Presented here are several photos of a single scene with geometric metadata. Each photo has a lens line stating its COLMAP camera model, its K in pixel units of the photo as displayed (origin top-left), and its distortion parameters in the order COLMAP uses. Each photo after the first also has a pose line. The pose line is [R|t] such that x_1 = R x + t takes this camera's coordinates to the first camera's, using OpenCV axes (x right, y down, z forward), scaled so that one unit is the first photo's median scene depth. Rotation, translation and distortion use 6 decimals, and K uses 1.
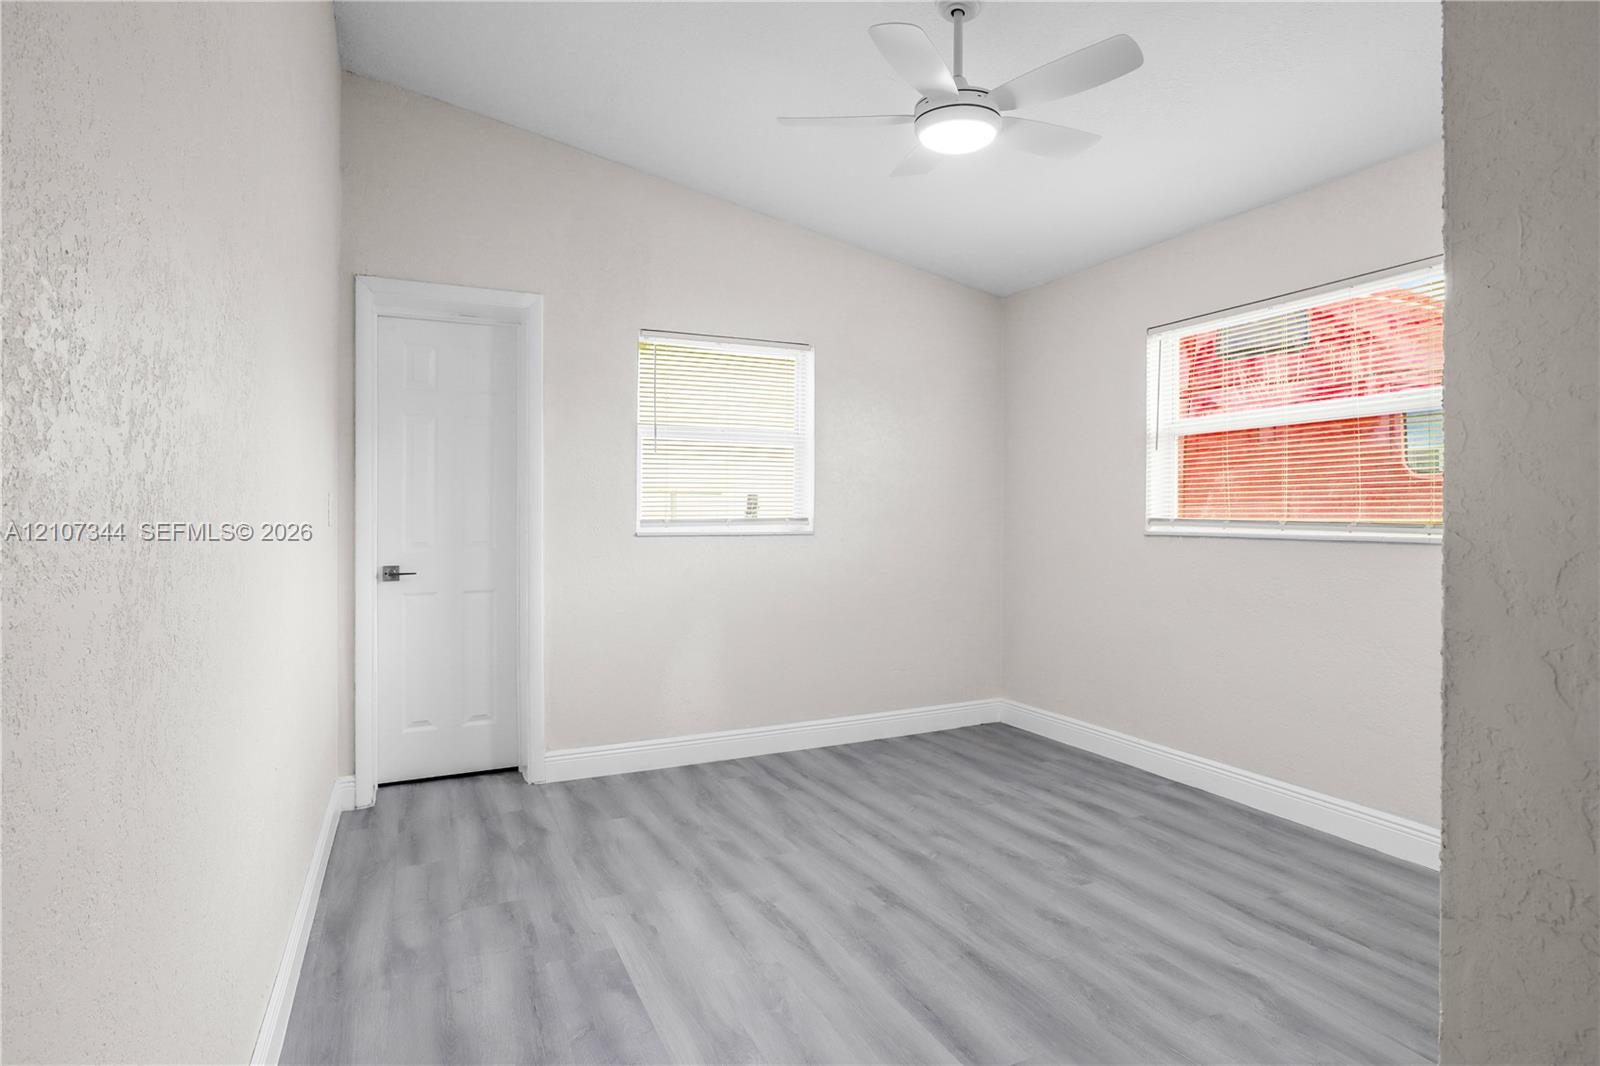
lens RADIAL K [[846.2, 0, 833.3], [0, 846.2, 524.9], [0, 0, 1]] dist [-0.029746, 0.006560]
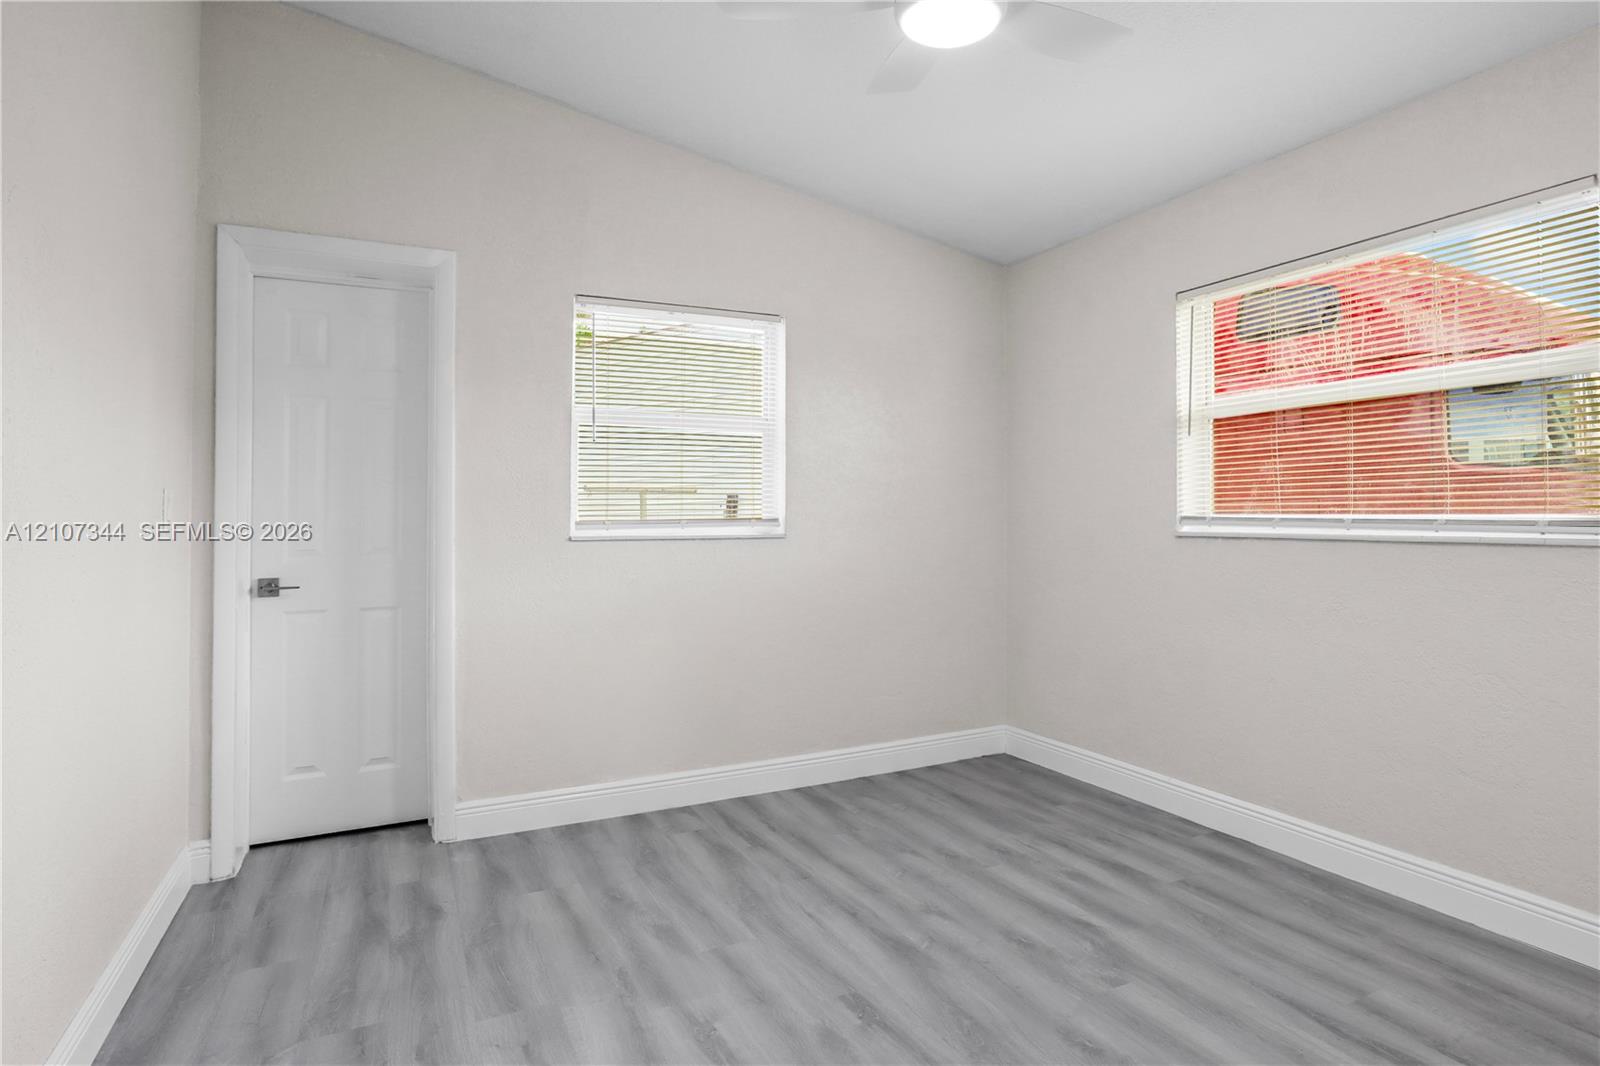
lens RADIAL K [[874.0, 0, 845.3], [0, 874.0, 511.0], [0, 0, 1]] dist [-0.029842, 0.010589]
pose [[0.999789, -0.004626, 0.020008, 0.025075], [0.004962, 0.999847, -0.016756, -0.000445], [-0.019927, 0.016852, 0.999659, 0.152697]]
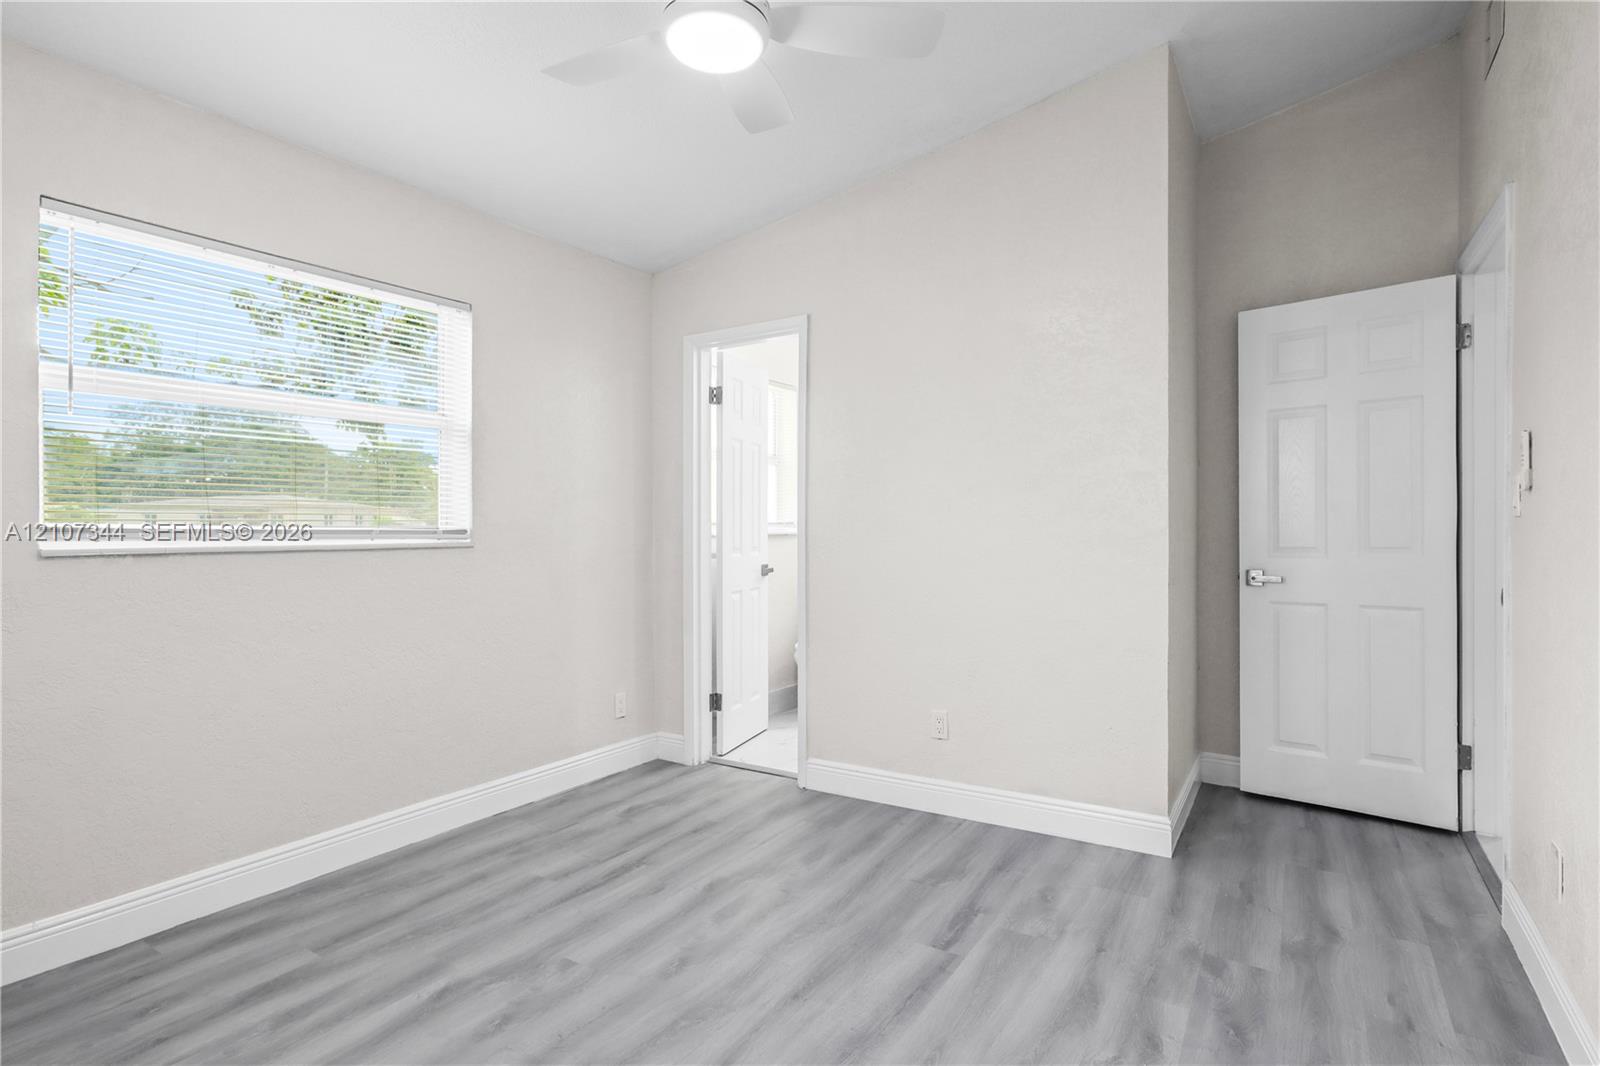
lens RADIAL K [[846.2, 0, 776.0], [0, 846.2, 525.2], [0, 0, 1]] dist [-0.029746, 0.006560]
pose [[-0.495774, -0.002986, 0.868447, -0.413802], [0.013724, 0.999842, 0.011272, -0.011119], [-0.868343, 0.017508, -0.495654, 0.969257]]
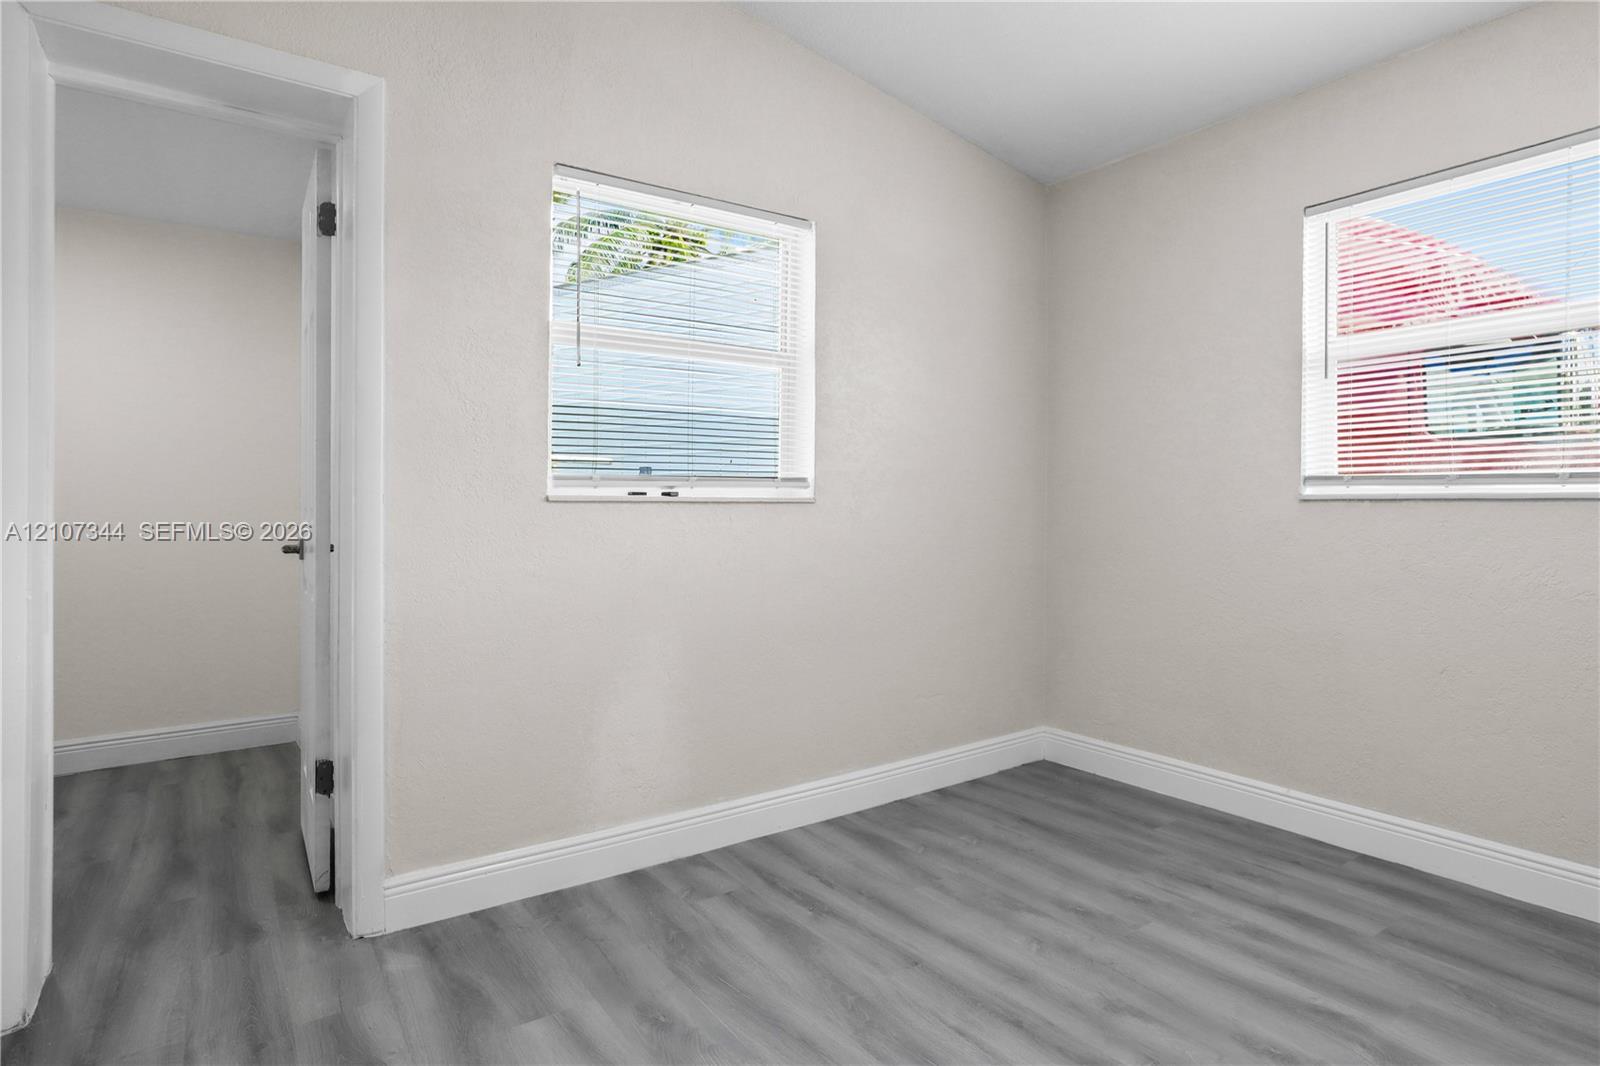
lens RADIAL K [[846.2, 0, 838.3], [0, 846.2, 512.9], [0, 0, 1]] dist [-0.029746, 0.006560]
pose [[0.986326, -0.003448, 0.164769, -0.143545], [0.004036, 0.999987, -0.003235, 0.026609], [-0.164756, 0.003855, 0.986327, 0.425387]]
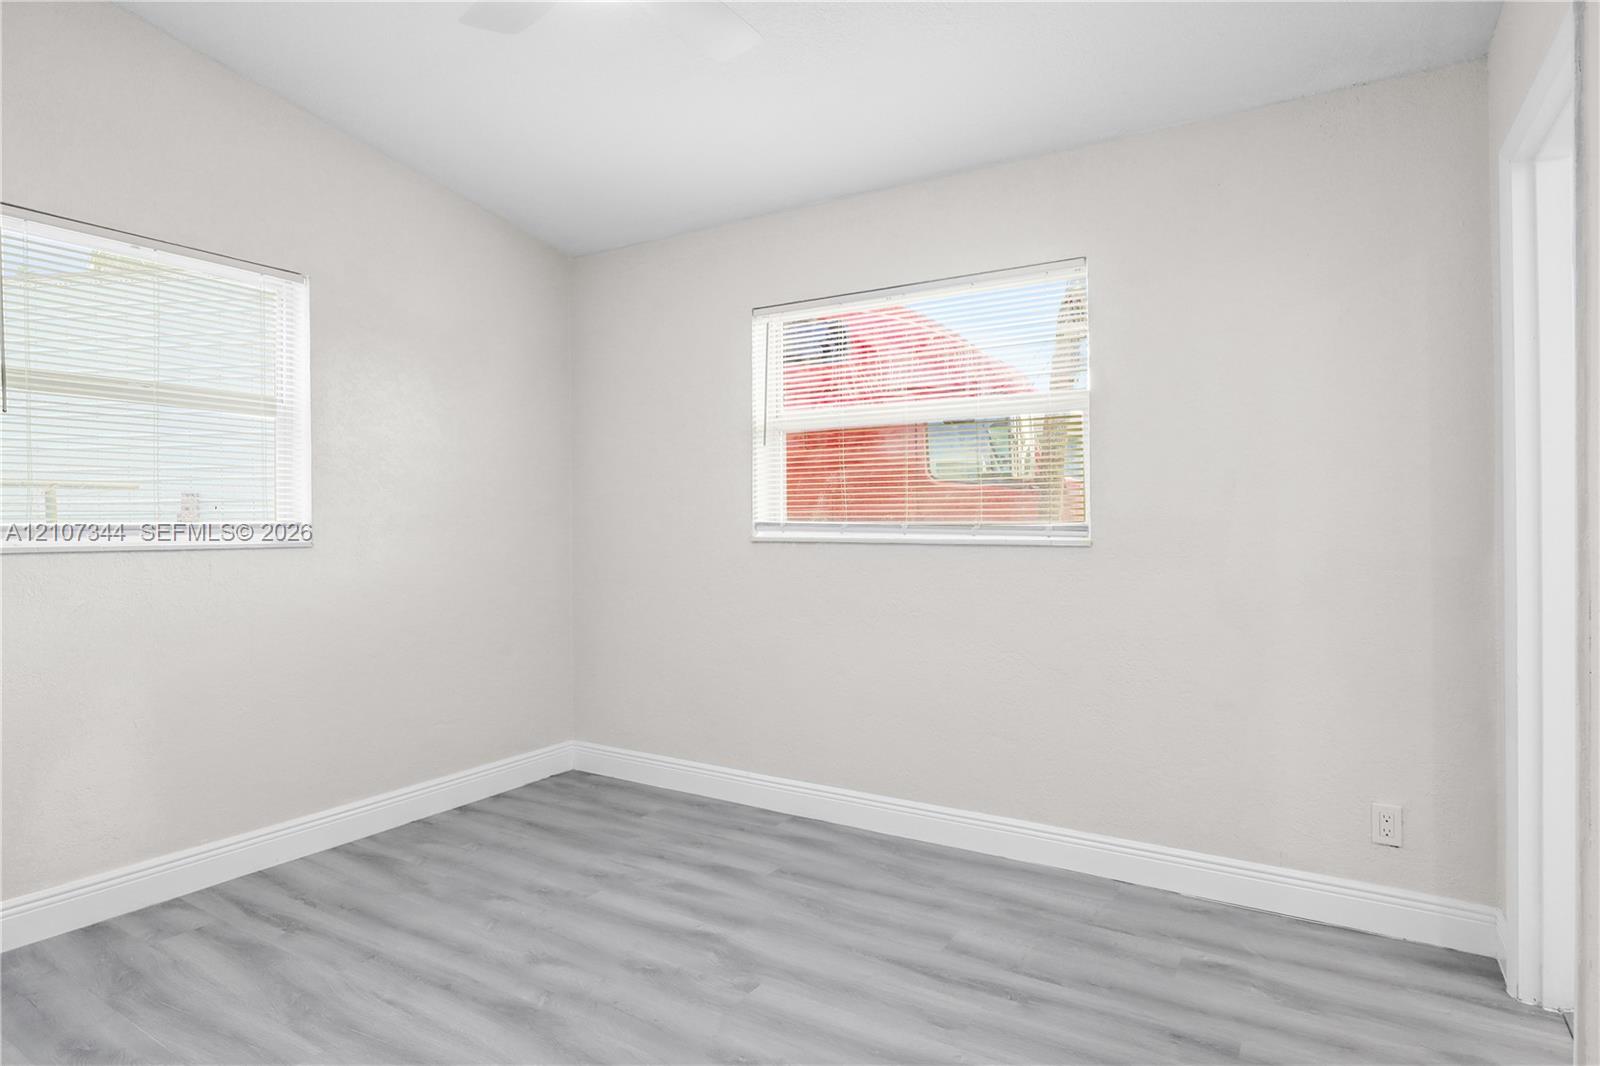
lens RADIAL K [[846.2, 0, 832.7], [0, 846.2, 535.6], [0, 0, 1]] dist [-0.029746, 0.006560]
pose [[0.843954, -0.009959, 0.536323, -0.040657], [0.007869, 0.999950, 0.006186, 0.001063], [-0.536358, -0.001000, 0.843990, 0.236717]]
